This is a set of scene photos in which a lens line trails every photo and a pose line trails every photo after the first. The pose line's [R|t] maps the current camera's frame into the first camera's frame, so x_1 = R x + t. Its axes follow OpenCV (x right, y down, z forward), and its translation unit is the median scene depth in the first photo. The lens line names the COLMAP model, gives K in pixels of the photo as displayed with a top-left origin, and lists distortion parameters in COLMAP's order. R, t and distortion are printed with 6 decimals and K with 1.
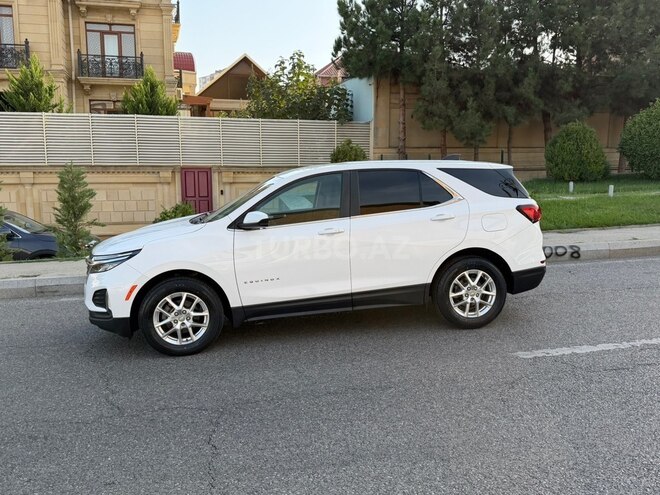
lens RADIAL K [[625.0, 0, 330.0], [0, 625.0, 247.5], [0, 0, 1]] dist [0.098067, -0.196175]
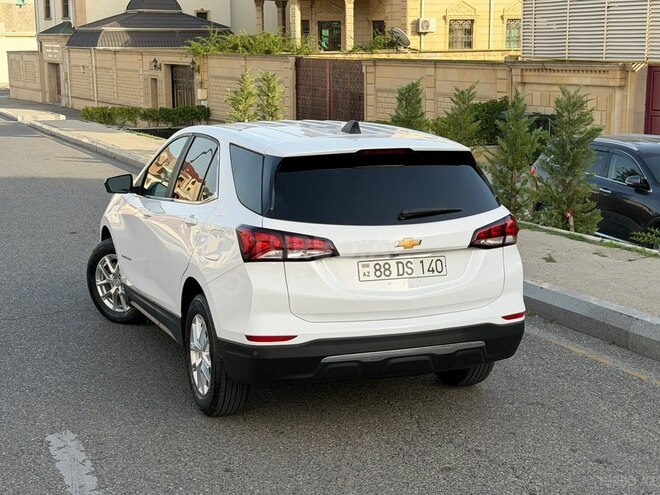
lens RADIAL K [[1151.4, 0, 330.0], [0, 1151.4, 247.5], [0, 0, 1]] dist [0.181722, -0.064399]
pose [[0.166986, 0.179059, -0.969564, 0.443558], [-0.127138, 0.979071, 0.158918, -0.074434], [0.977728, 0.096732, 0.186257, 0.304989]]
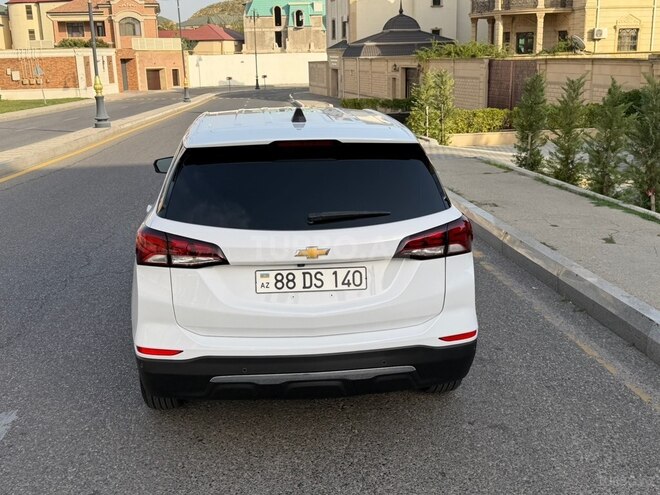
lens RADIAL K [[751.1, 0, 330.0], [0, 751.1, 247.5], [0, 0, 1]] dist [0.210537, -0.479312]
pose [[-0.103567, 0.251325, -0.962346, 0.299378], [-0.111463, 0.958521, 0.262322, -0.076169], [0.988357, 0.134434, -0.071257, 0.408830]]
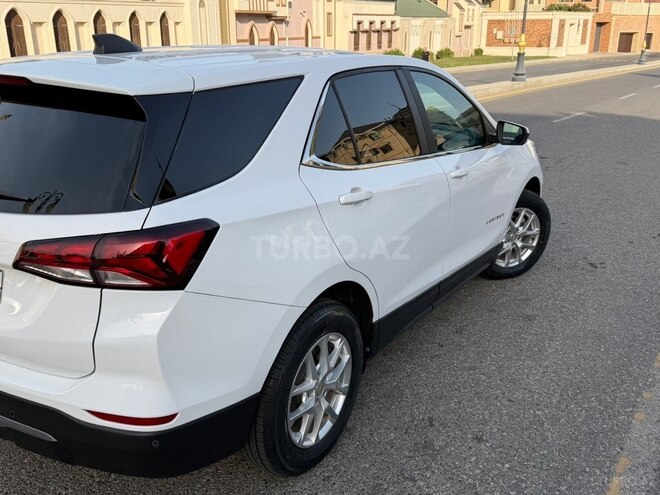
lens RADIAL K [[625.0, 0, 330.0], [0, 625.0, 247.5], [0, 0, 1]] dist [0.098067, -0.196175]
pose [[-0.706344, 0.239781, -0.666020, 0.142456], [-0.093036, 0.901273, 0.423145, -0.076726], [0.701728, 0.360850, -0.614300, 0.511535]]
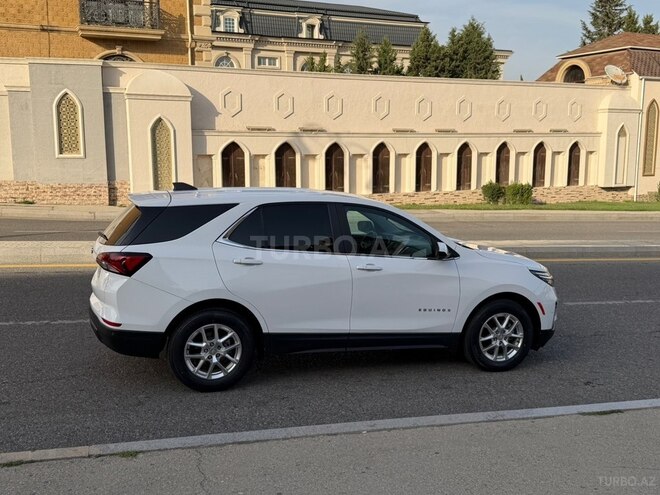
lens RADIAL K [[696.7, 0, 332.5], [0, 696.7, 247.1], [0, 0, 1]] dist [0.182722, -0.381534]
pose [[-0.996404, 0.014335, -0.083502, 0.027567], [-0.008880, 0.962485, 0.271190, -0.115412], [0.084257, 0.270957, -0.958897, 0.721736]]
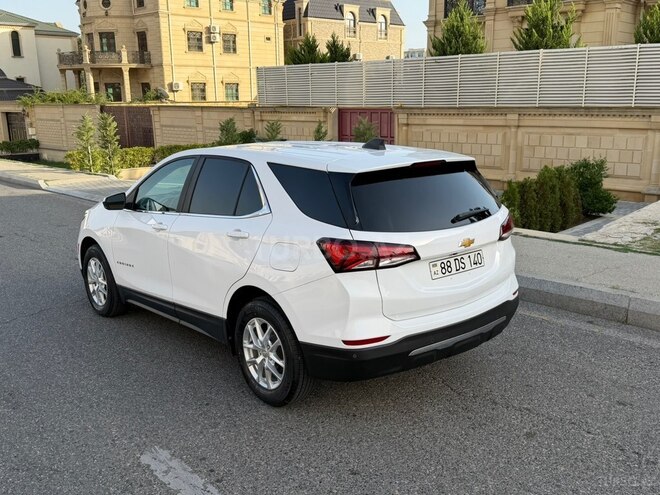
lens RADIAL K [[641.3, 0, 330.0], [0, 641.3, 247.5], [0, 0, 1]] dist [0.149357, -0.297504]
pose [[0.493438, 0.197653, -0.847026, 0.280336], [-0.104834, 0.980253, 0.167670, -0.054771], [0.863440, 0.006062, 0.504415, 0.239838]]
